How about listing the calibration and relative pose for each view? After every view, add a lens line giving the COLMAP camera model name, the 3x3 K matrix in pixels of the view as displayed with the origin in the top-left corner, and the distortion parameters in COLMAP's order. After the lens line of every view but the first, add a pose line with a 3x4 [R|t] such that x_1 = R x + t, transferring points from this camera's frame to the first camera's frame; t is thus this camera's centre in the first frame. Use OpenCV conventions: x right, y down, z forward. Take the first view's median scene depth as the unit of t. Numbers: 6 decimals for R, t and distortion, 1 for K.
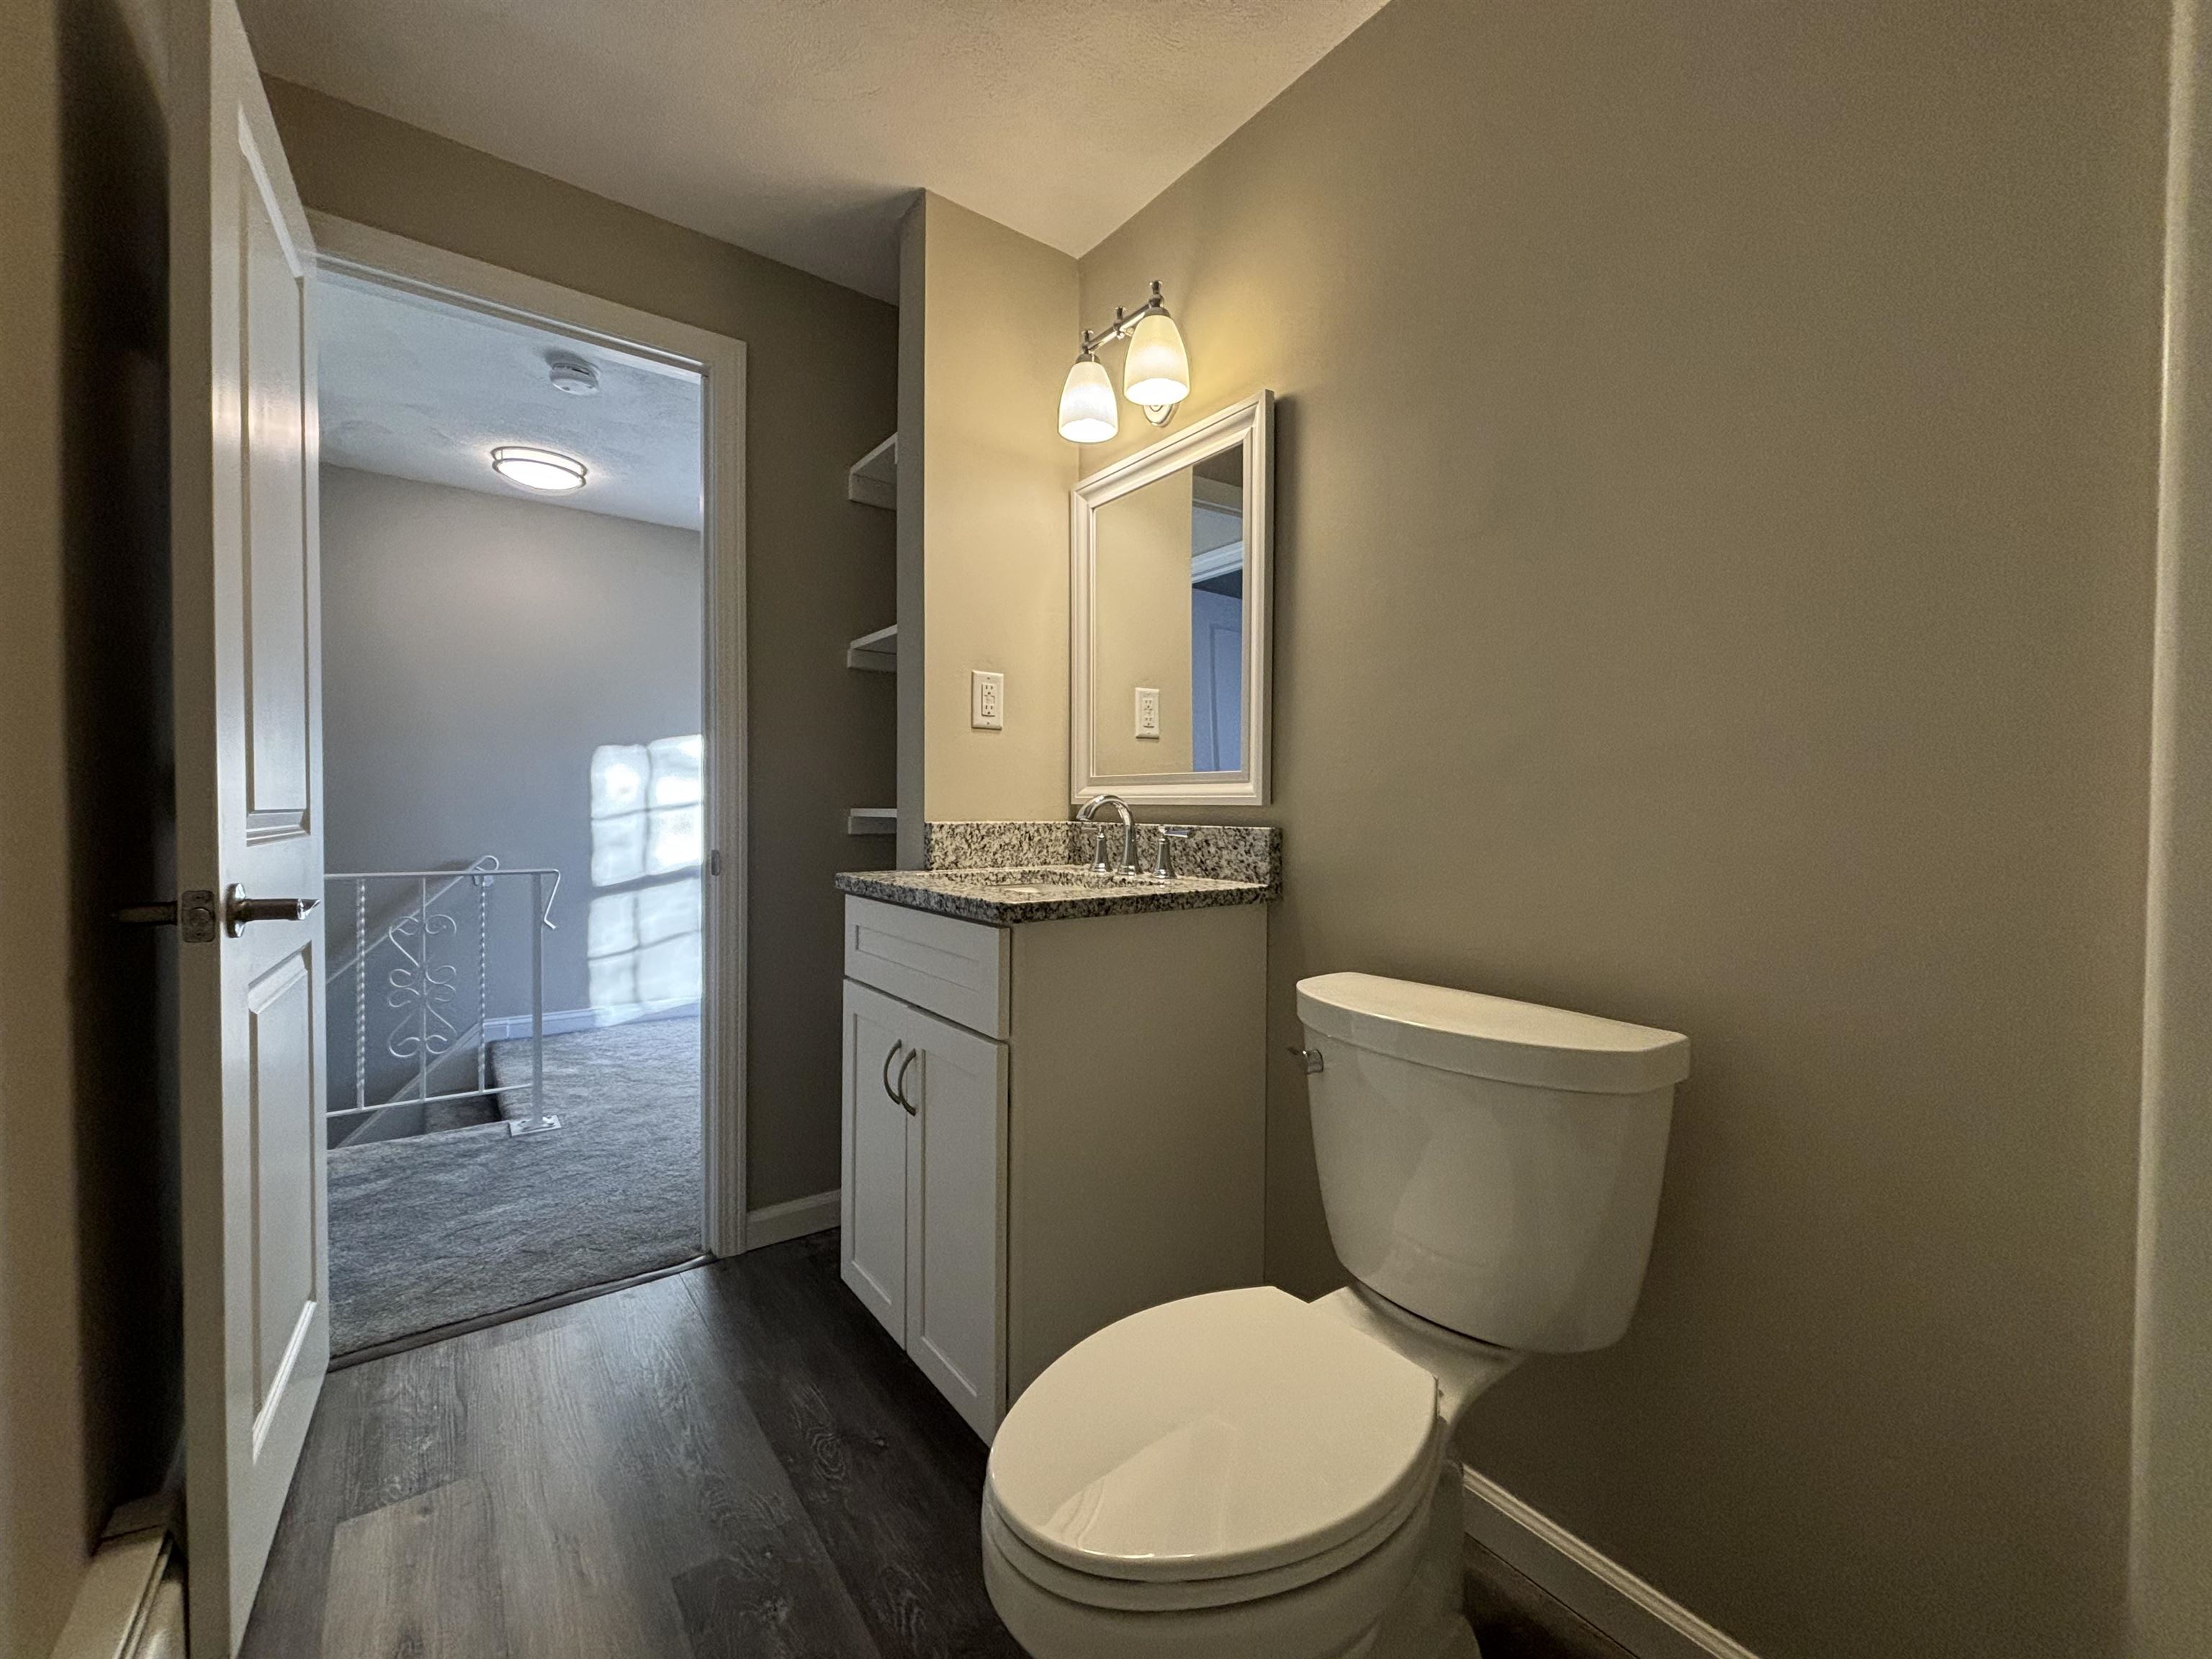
lens RADIAL K [[890.9, 0, 1099.1], [0, 890.9, 828.8], [0, 0, 1]] dist [-0.000982, 0.000376]
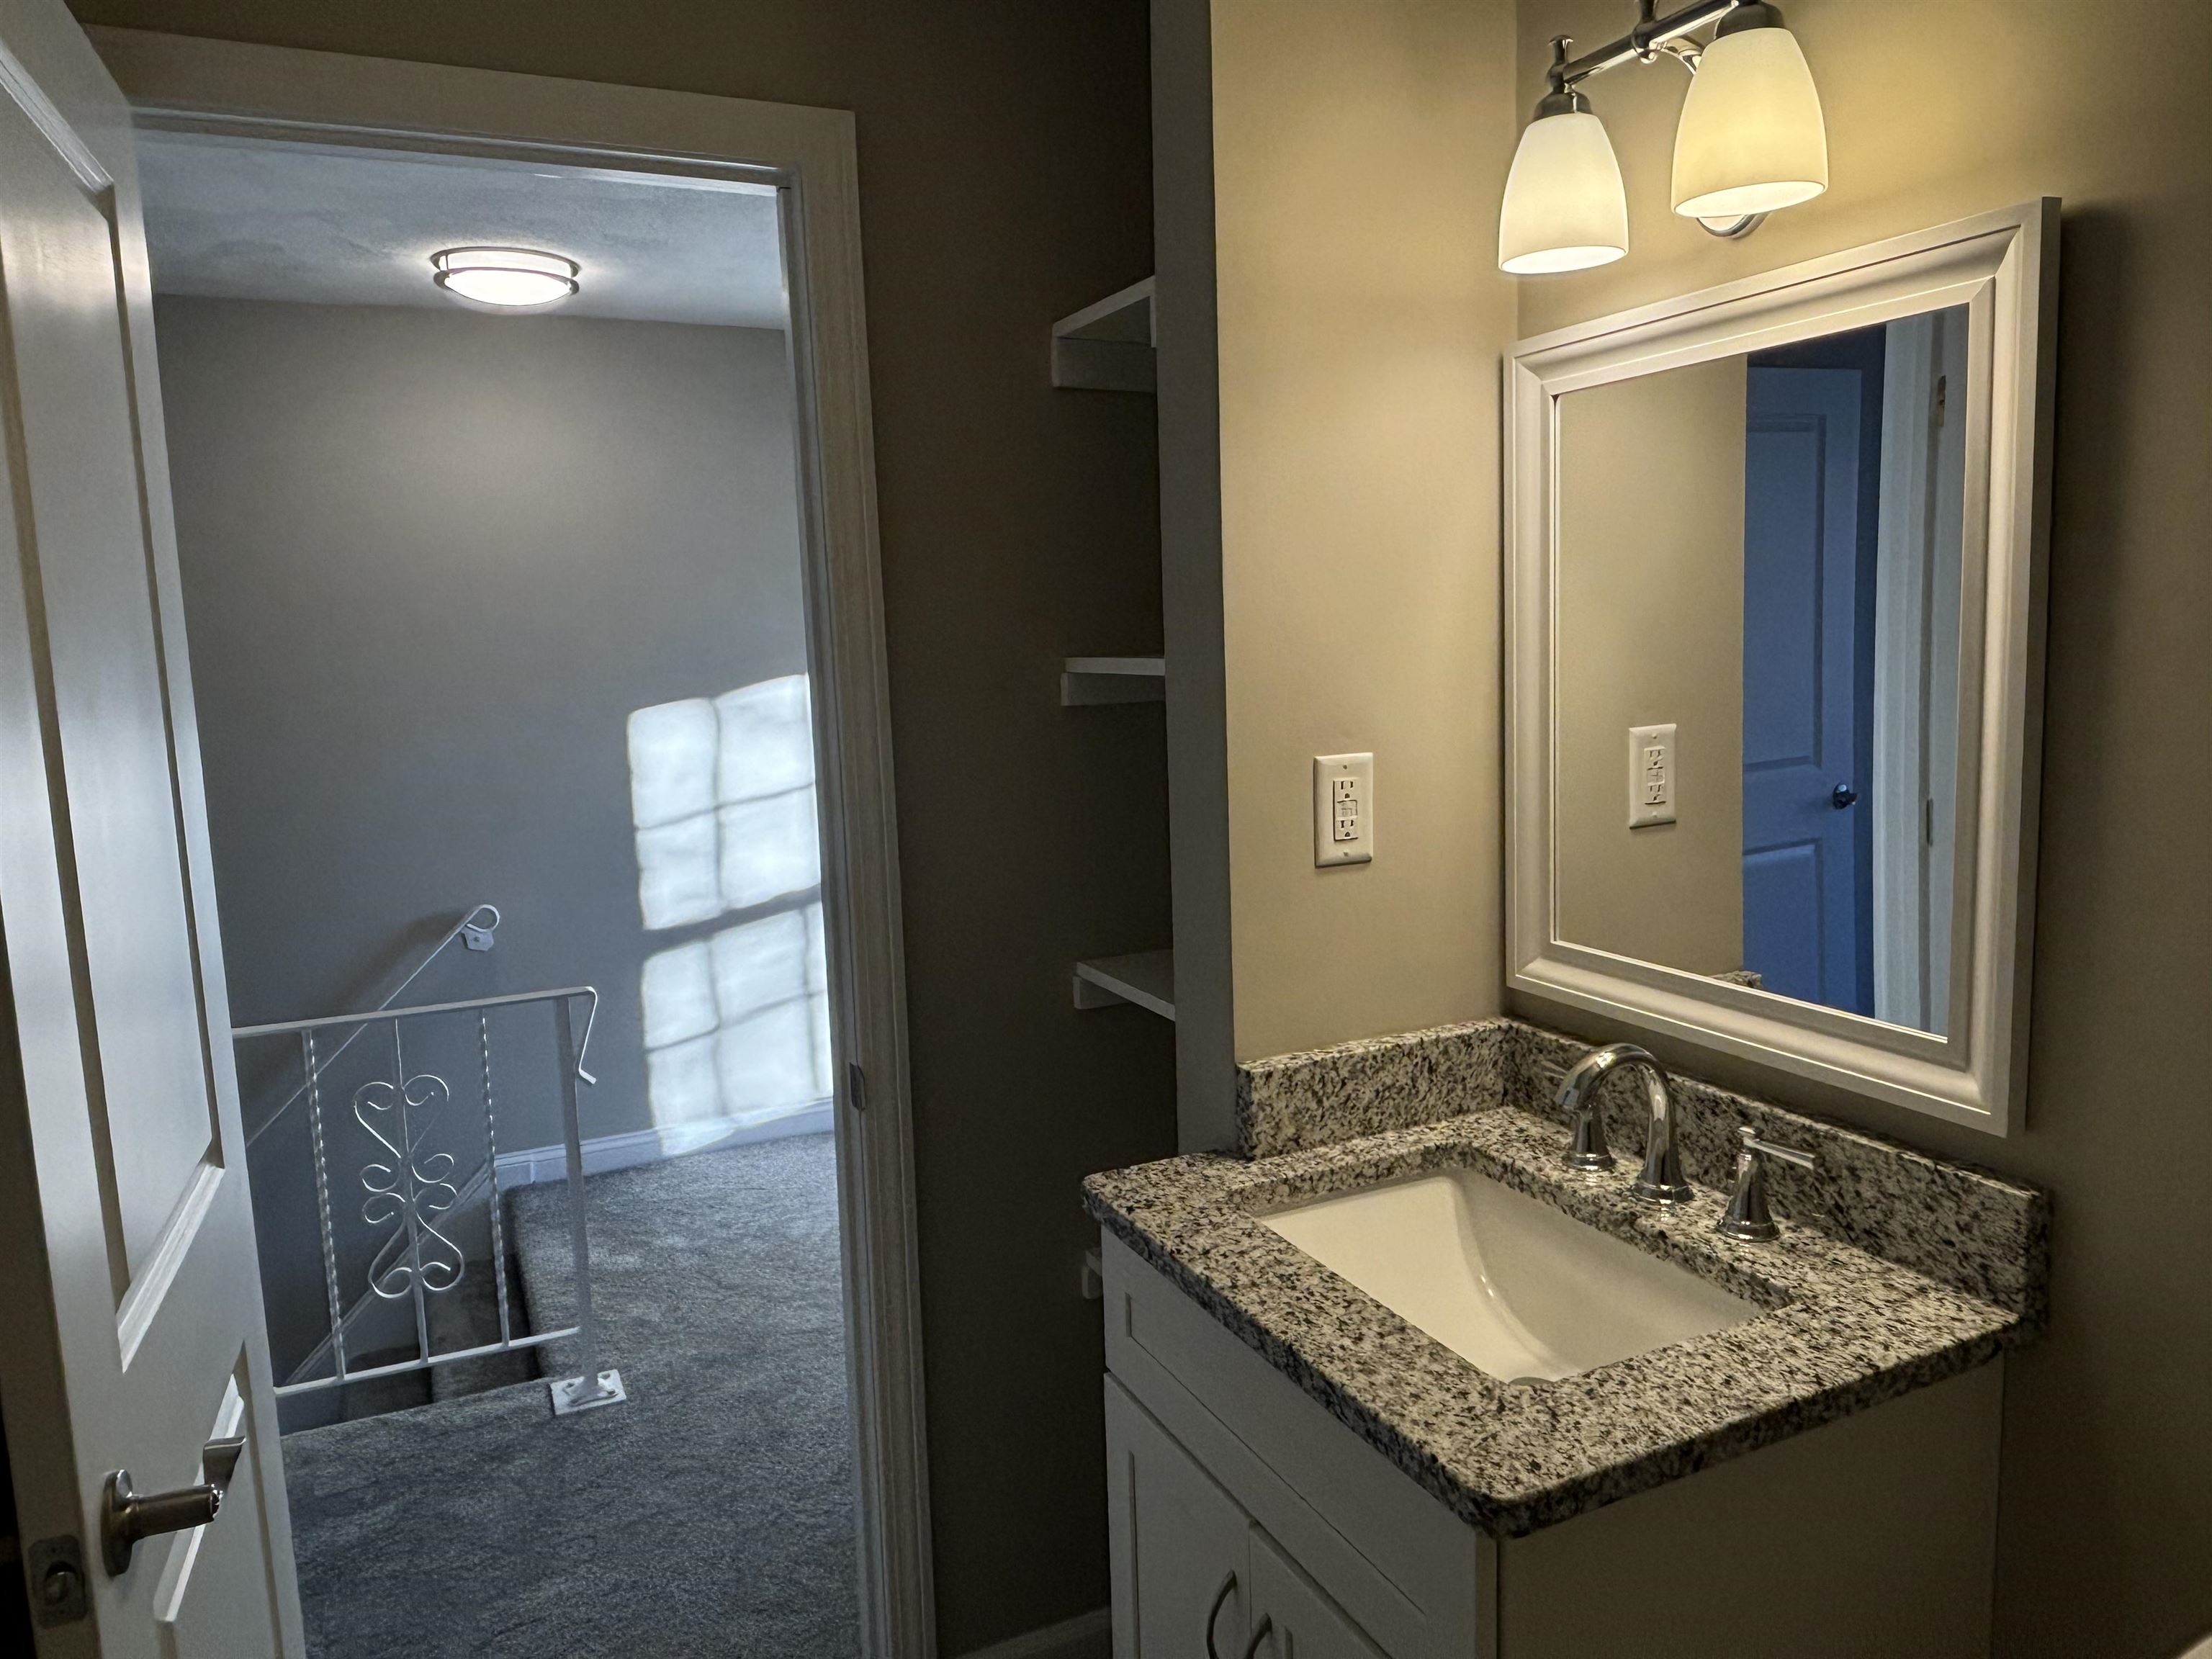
lens RADIAL K [[1484.4, 0, 1086.8], [0, 1484.4, 839.4], [0, 0, 1]] dist [0.048919, -0.043405]
pose [[0.976938, -0.017442, -0.212811, -0.082811], [0.040447, 0.993730, 0.104231, -0.208753], [0.209659, -0.110435, 0.971518, 0.128030]]
